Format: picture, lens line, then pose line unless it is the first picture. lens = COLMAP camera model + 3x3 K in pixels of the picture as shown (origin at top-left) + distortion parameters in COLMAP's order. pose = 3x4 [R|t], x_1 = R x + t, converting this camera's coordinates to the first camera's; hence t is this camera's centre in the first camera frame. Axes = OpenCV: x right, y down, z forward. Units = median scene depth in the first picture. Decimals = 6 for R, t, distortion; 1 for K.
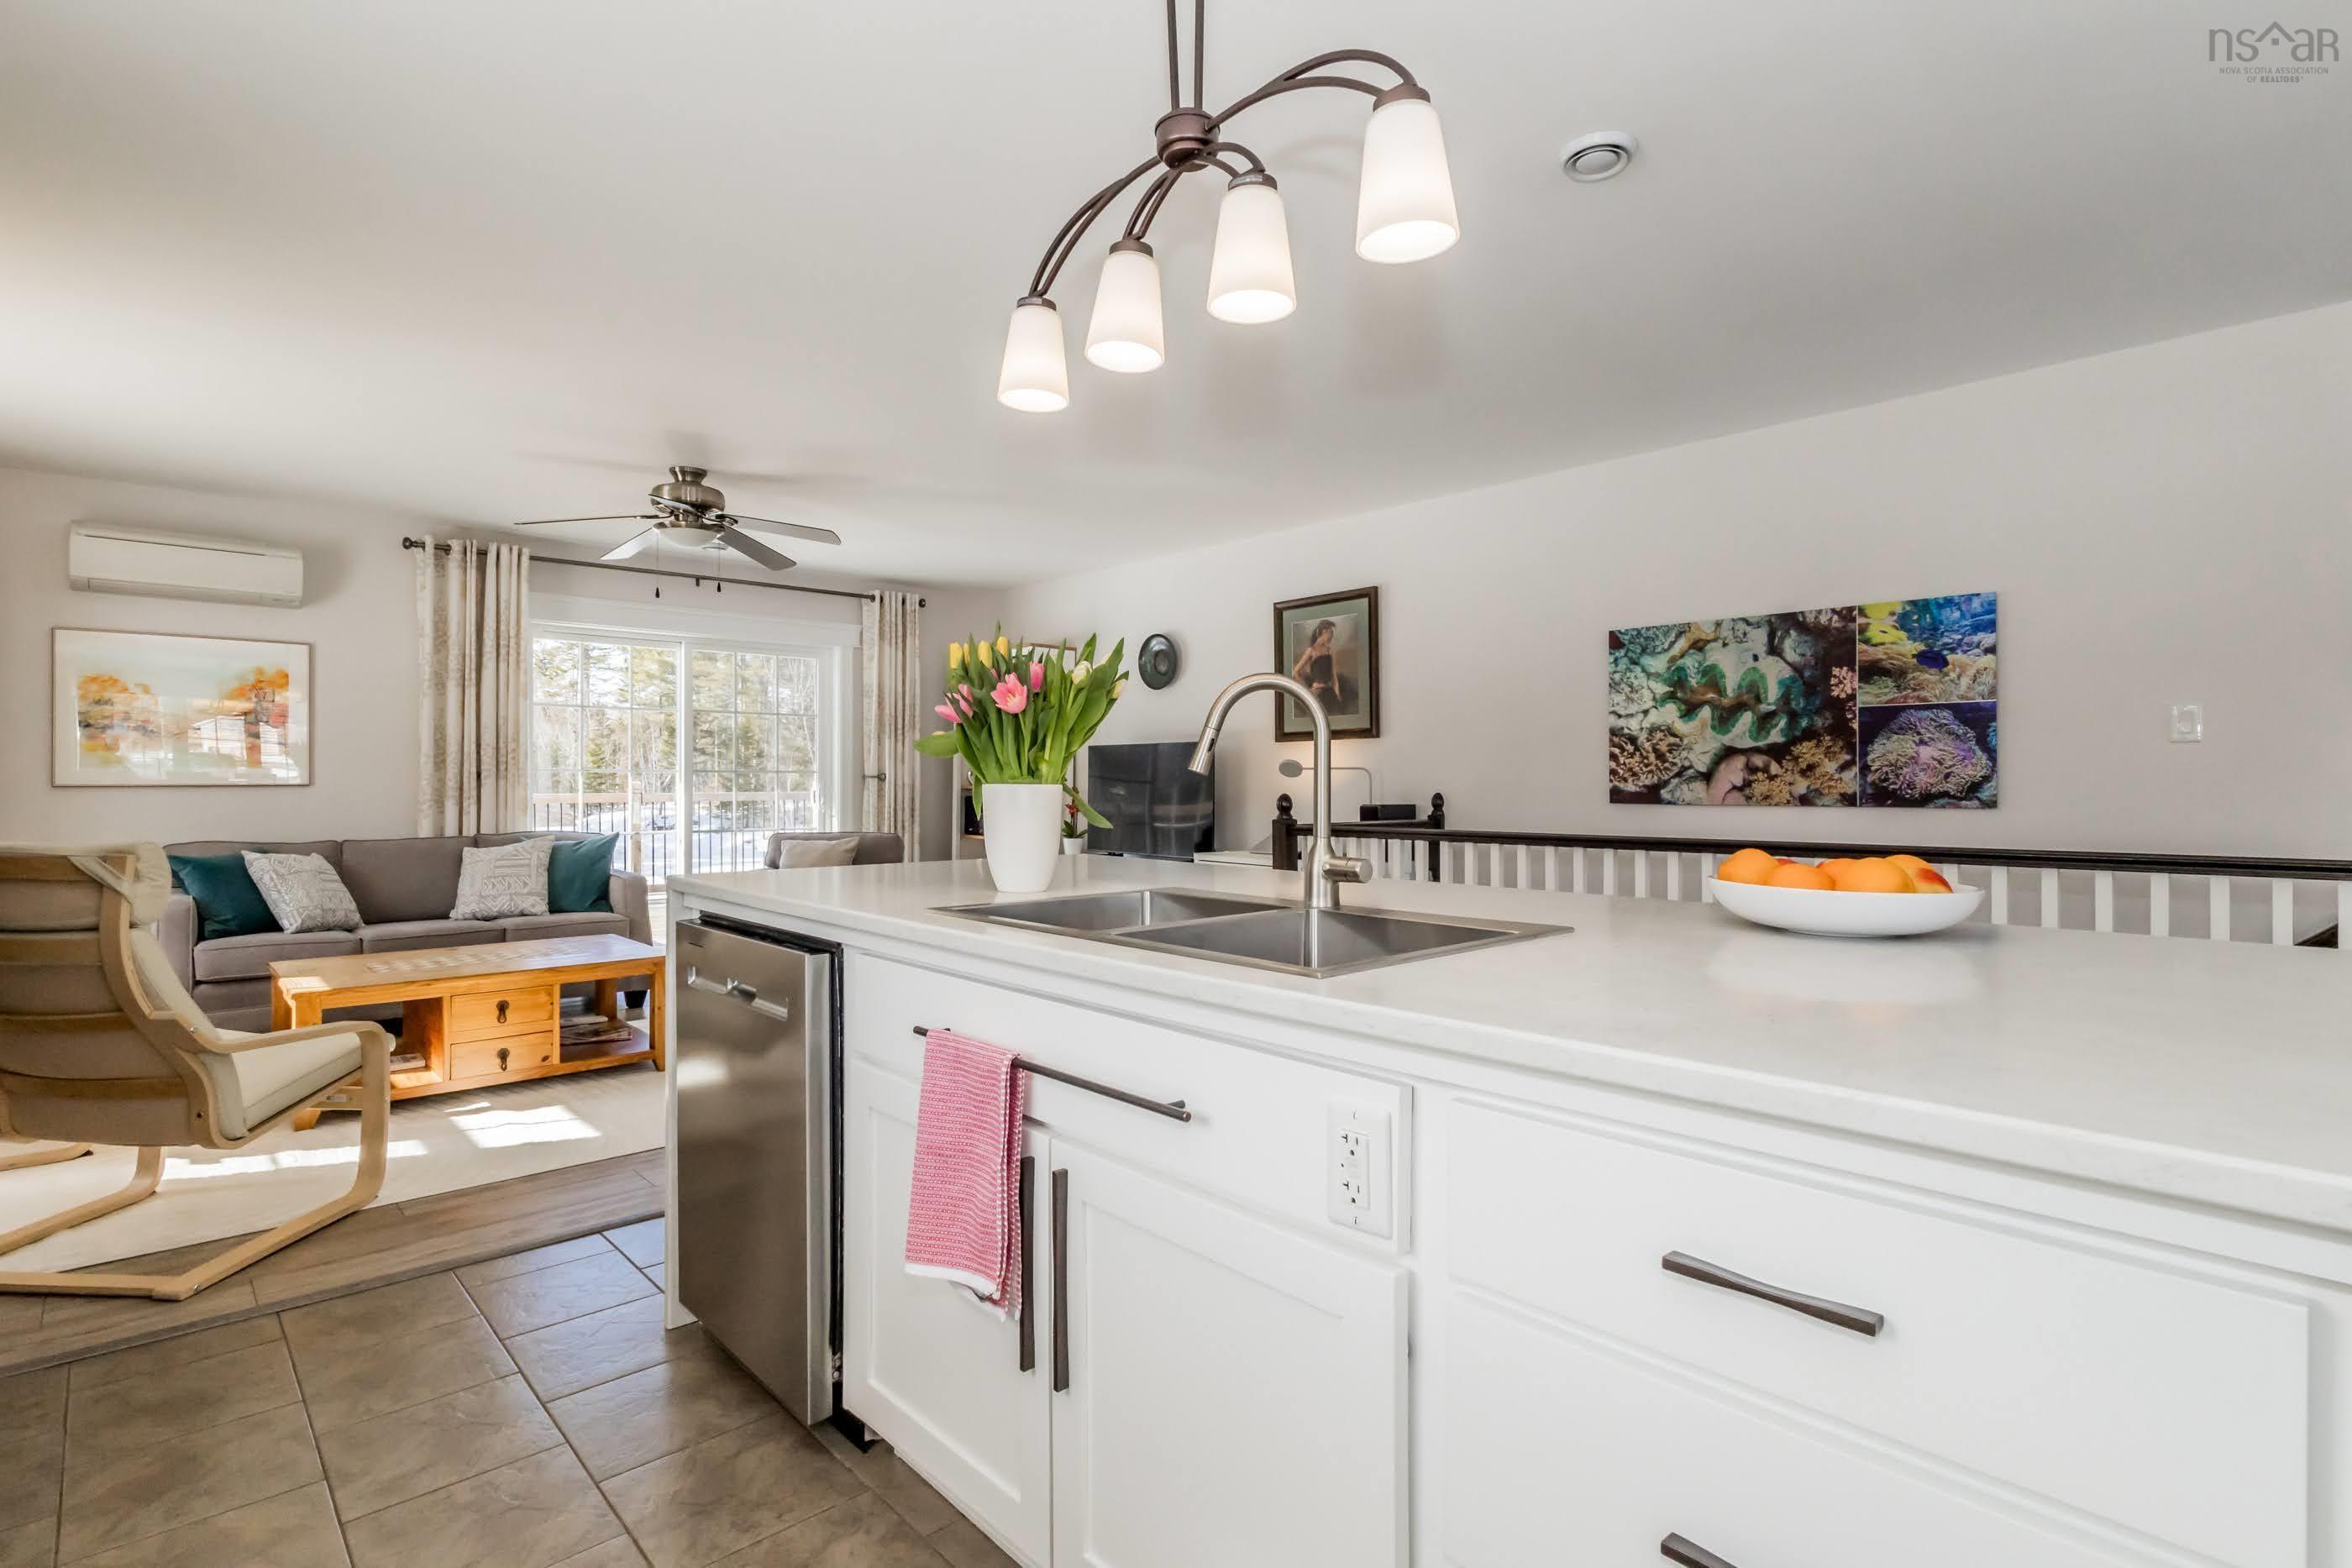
lens RADIAL K [[1143.2, 0, 1224.5], [0, 1143.2, 782.6], [0, 0, 1]] dist [-0.000213, -0.001342]
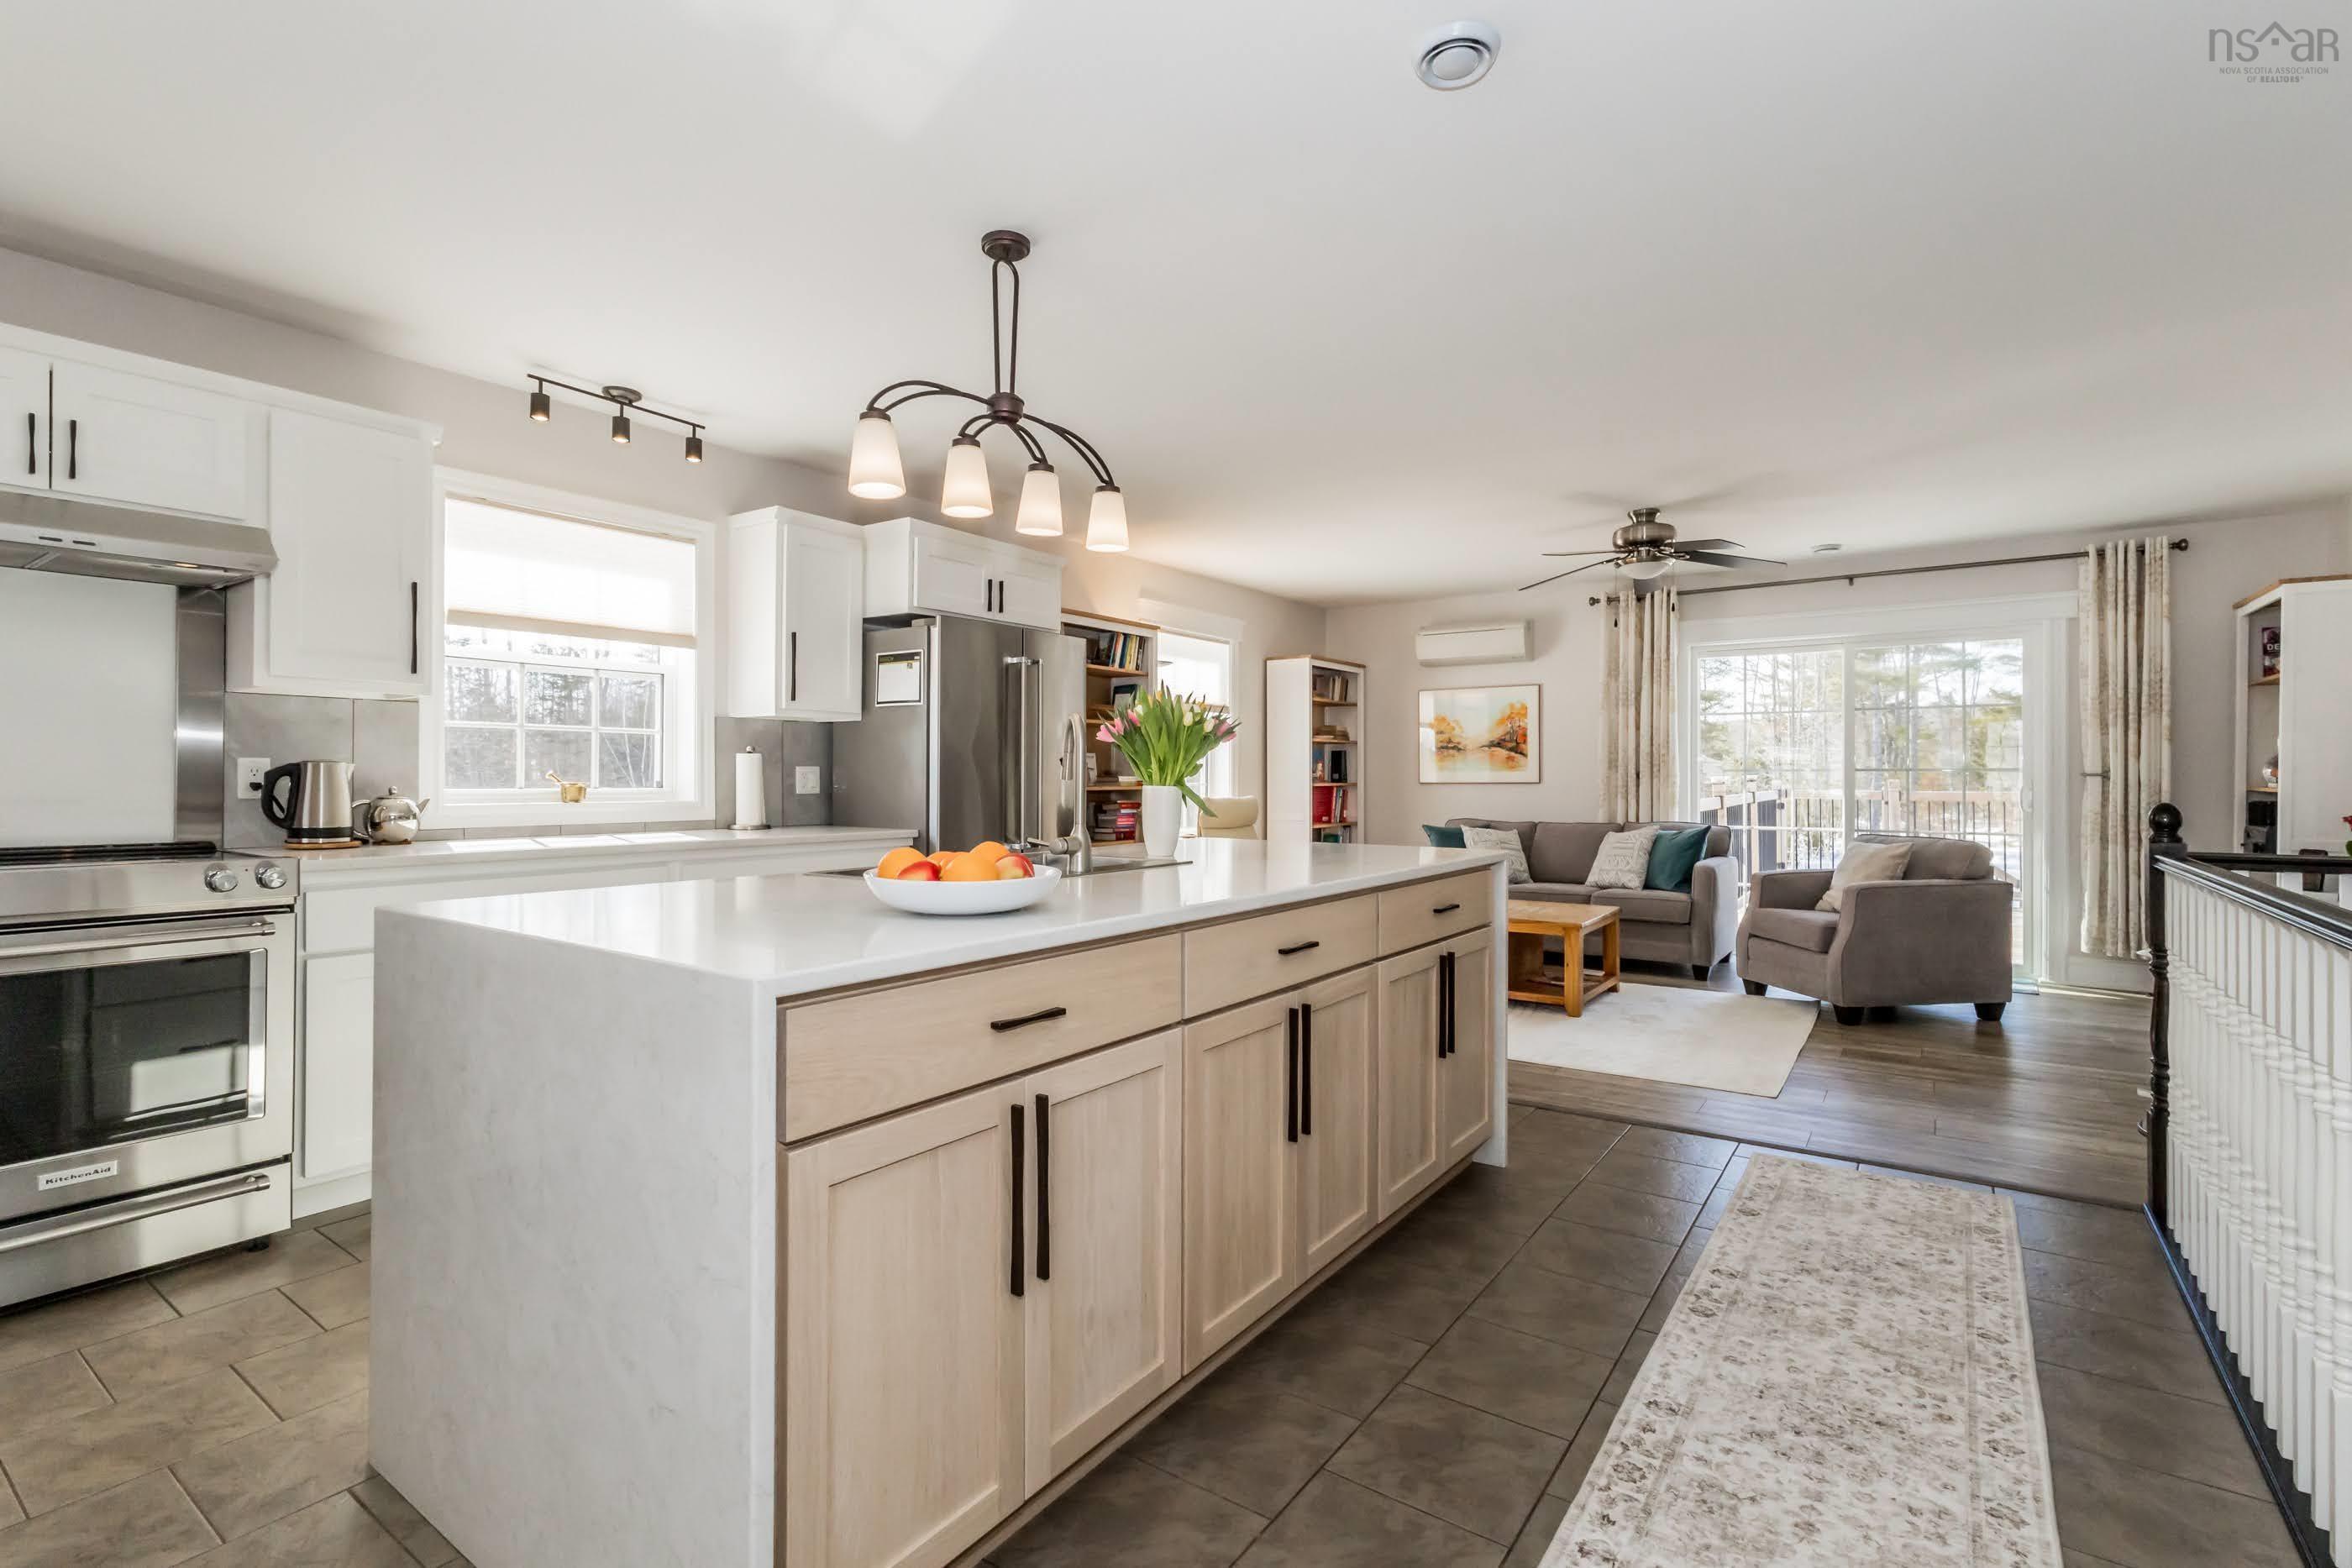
lens RADIAL K [[1085.3, 0, 1124.7], [0, 1085.3, 775.3], [0, 0, 1]] dist [0.002188, -0.000071]
pose [[0.155833, -0.002501, -0.987780, 0.475927], [-0.000937, 0.999996, -0.002680, -0.003127], [0.987783, 0.001343, 0.155830, 0.274801]]
